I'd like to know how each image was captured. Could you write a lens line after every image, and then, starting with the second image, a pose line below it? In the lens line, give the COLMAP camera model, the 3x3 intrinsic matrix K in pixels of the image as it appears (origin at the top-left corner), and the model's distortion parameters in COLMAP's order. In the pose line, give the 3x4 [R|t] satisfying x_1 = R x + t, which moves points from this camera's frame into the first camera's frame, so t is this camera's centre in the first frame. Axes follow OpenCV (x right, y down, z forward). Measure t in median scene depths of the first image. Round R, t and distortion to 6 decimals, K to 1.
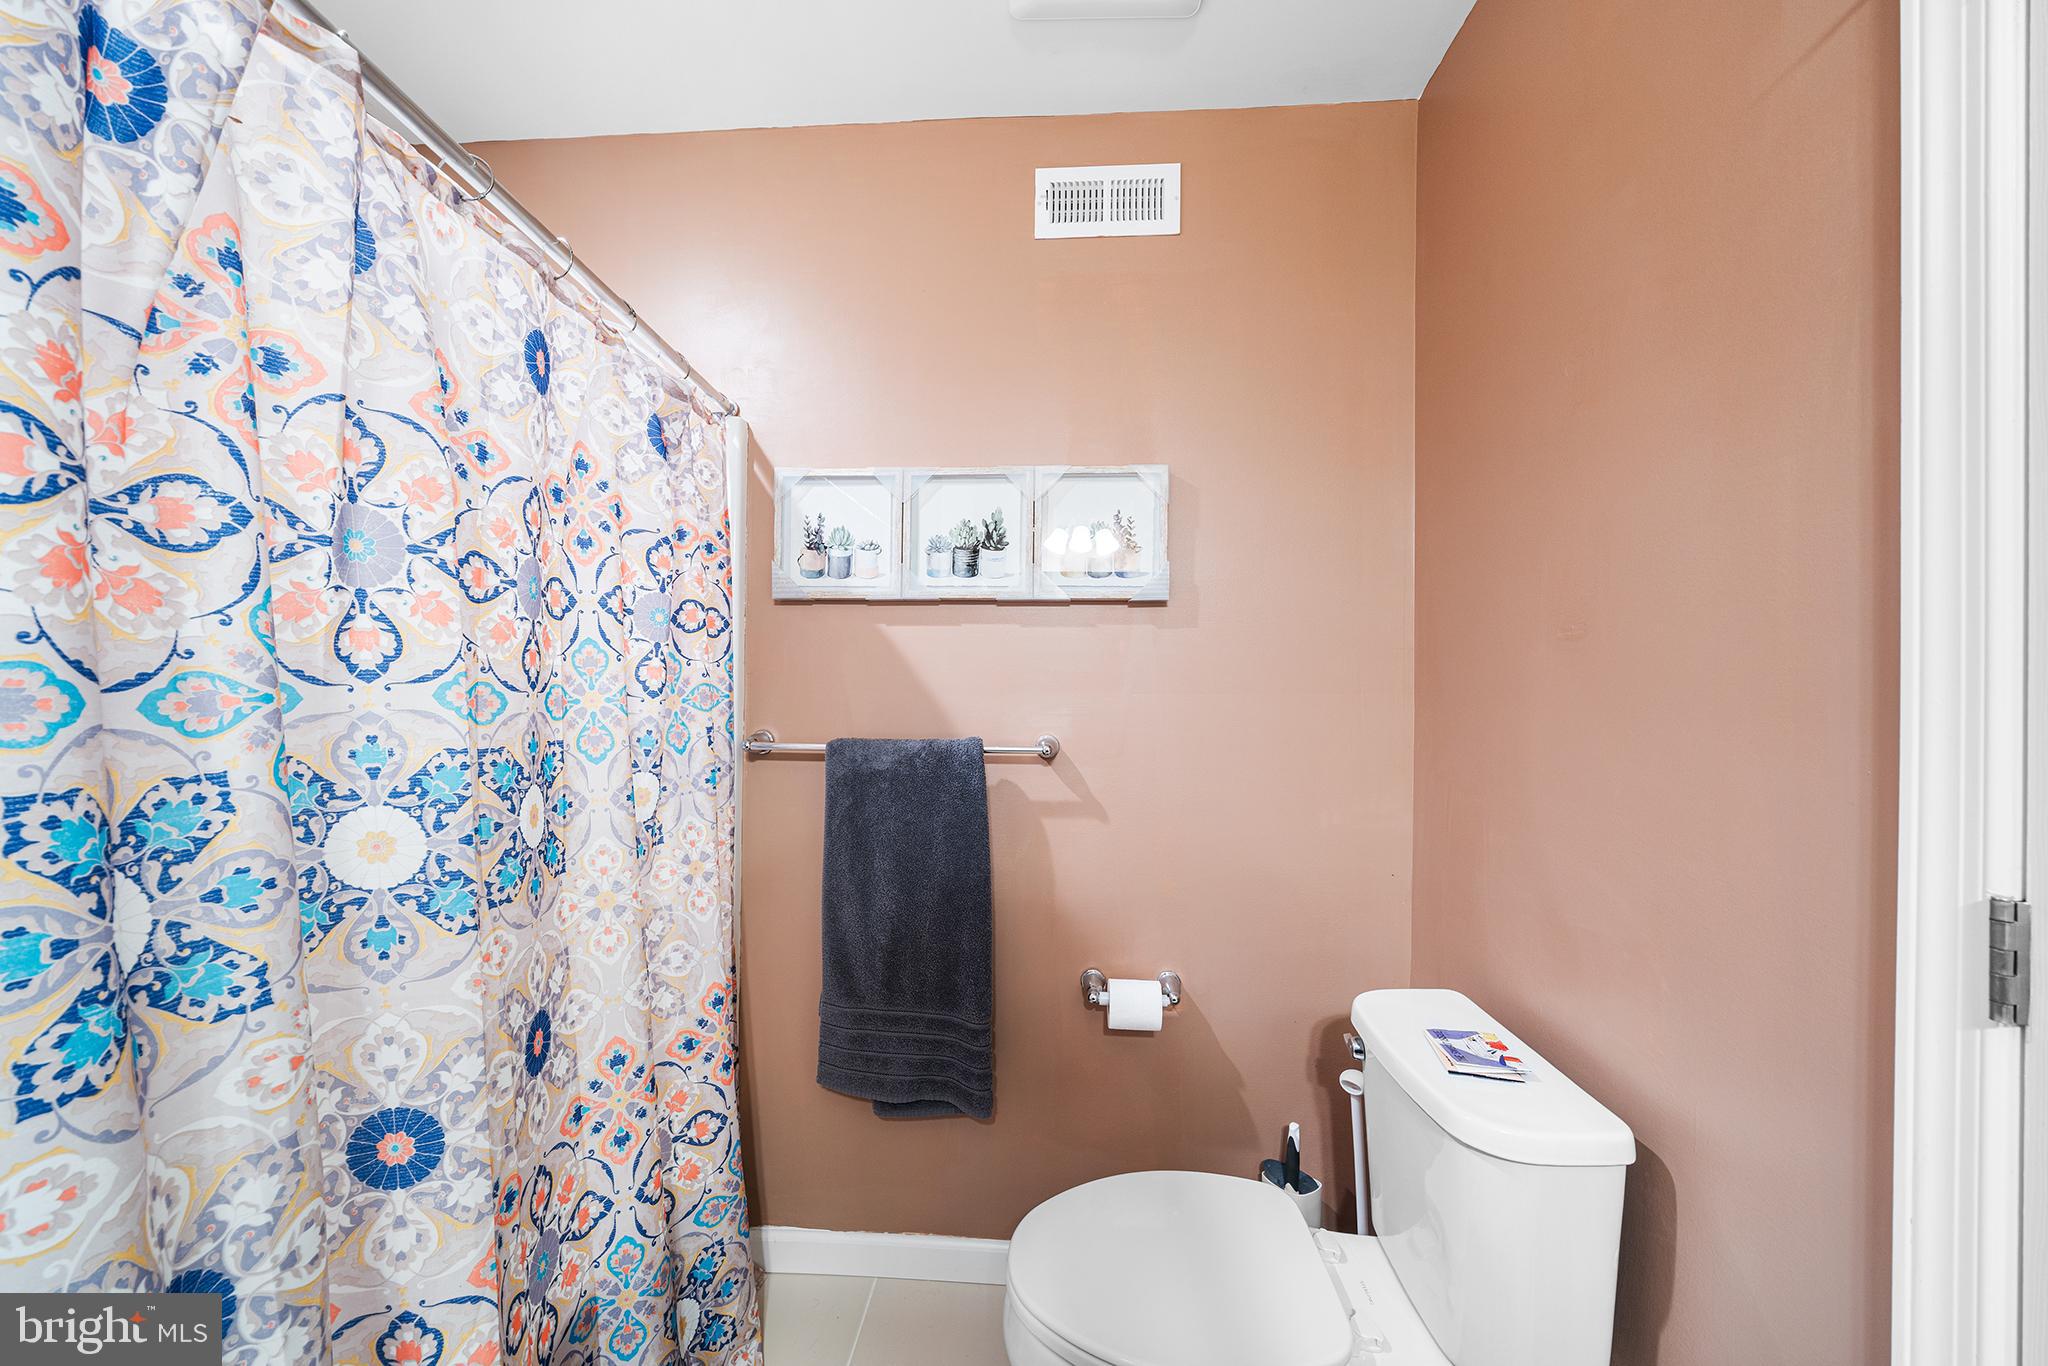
lens RADIAL K [[693.2, 0, 1022.6], [0, 693.2, 678.4], [0, 0, 1]] dist [0.000334, -0.005392]
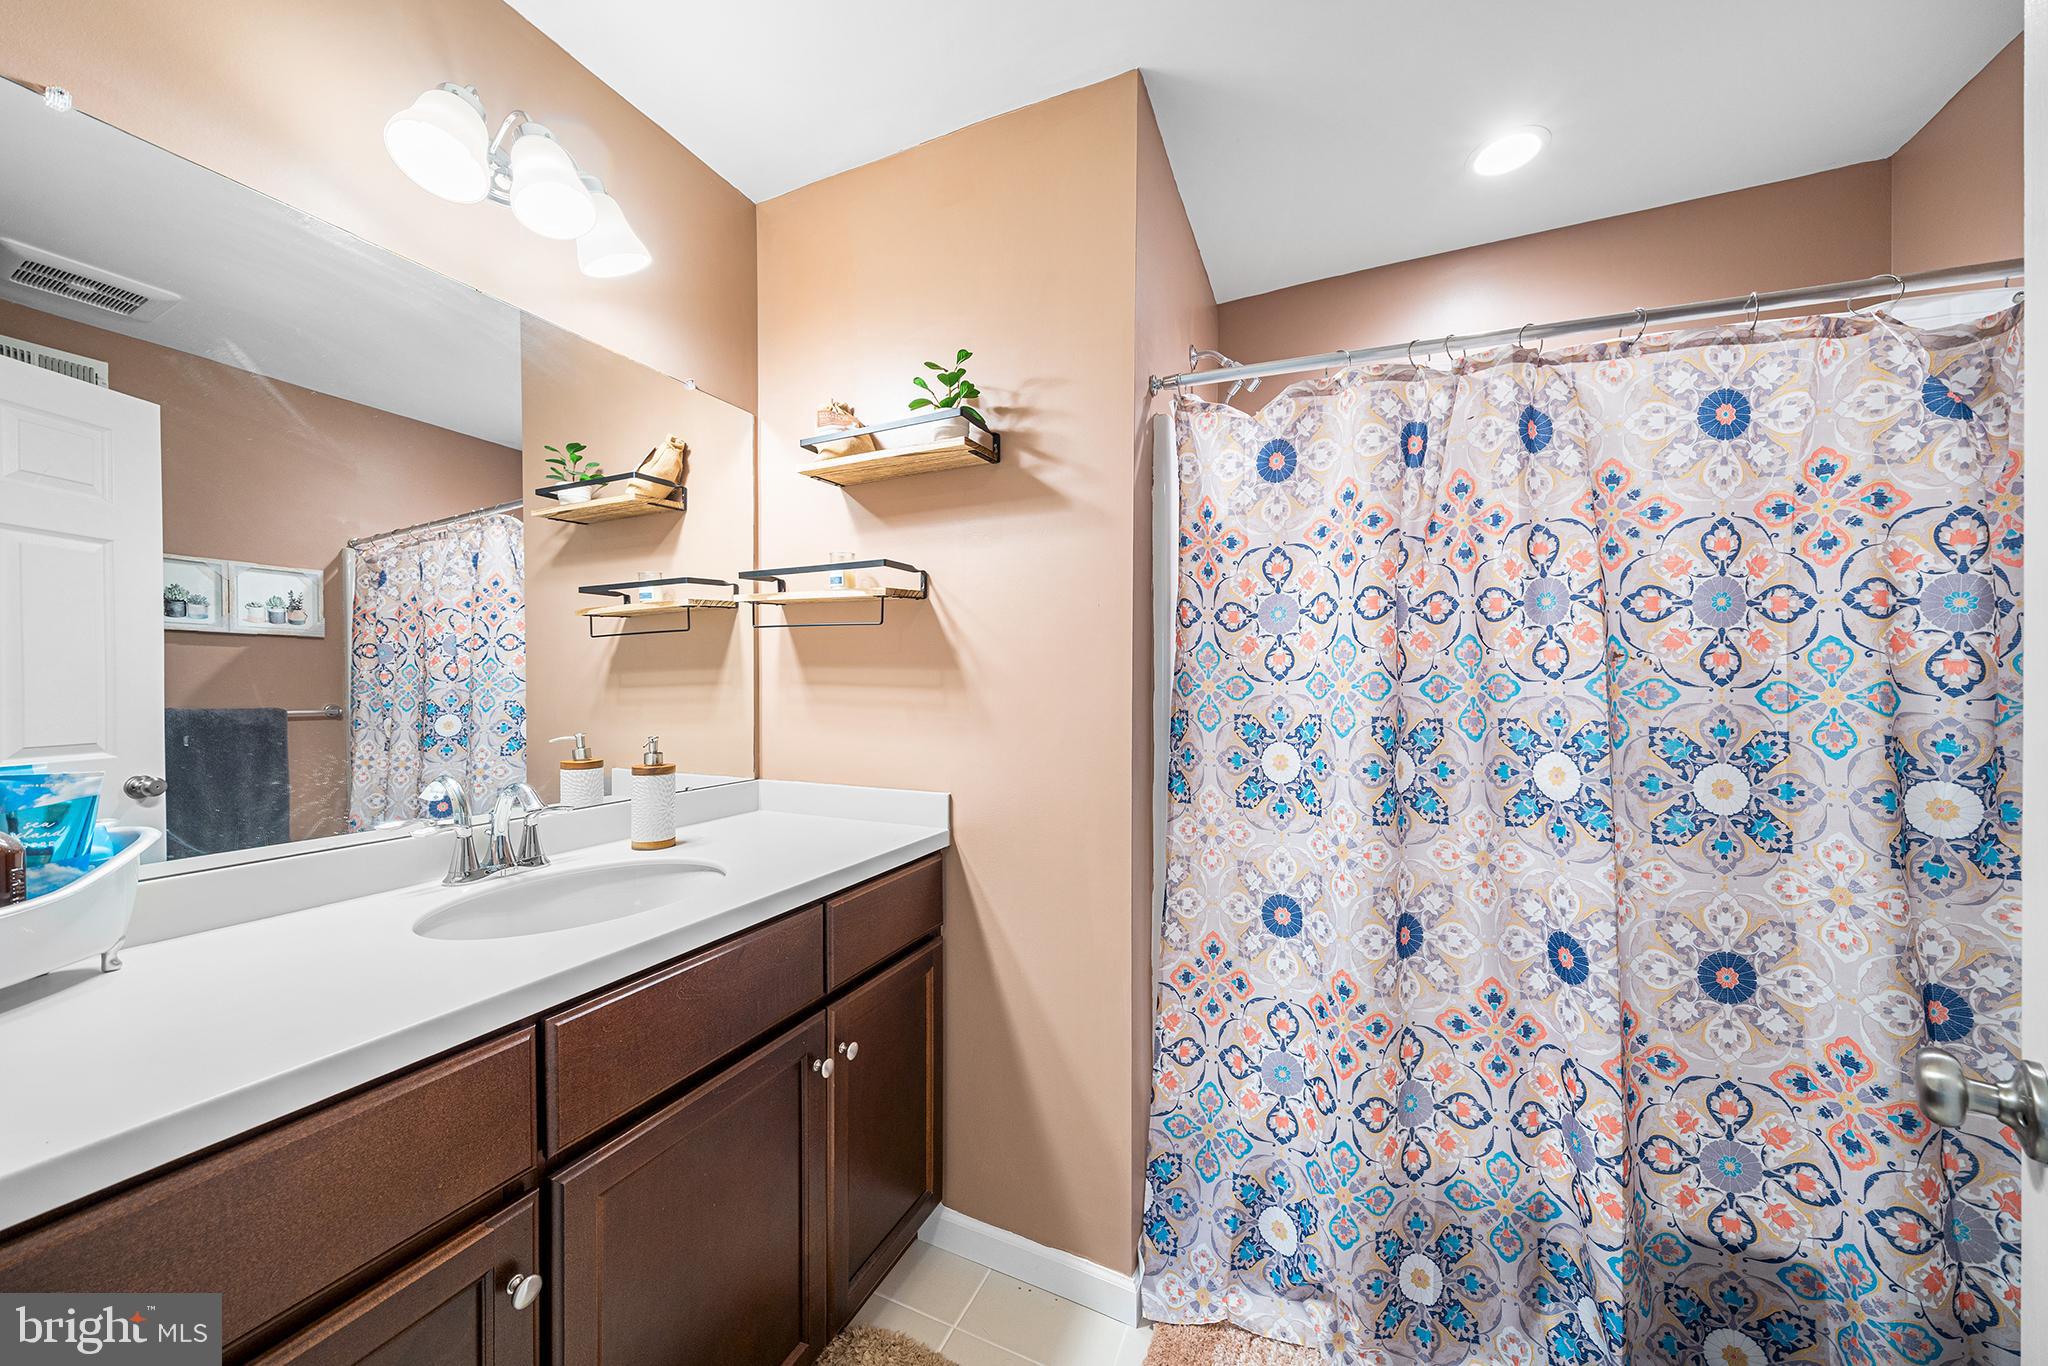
lens RADIAL K [[693.2, 0, 1022.6], [0, 693.2, 678.4], [0, 0, 1]] dist [0.000334, -0.005392]
pose [[-0.374358, -0.014663, -0.927168, 0.881695], [-0.000057, 0.999875, -0.015790, 0.023930], [0.927284, -0.005858, -0.374312, 0.313960]]
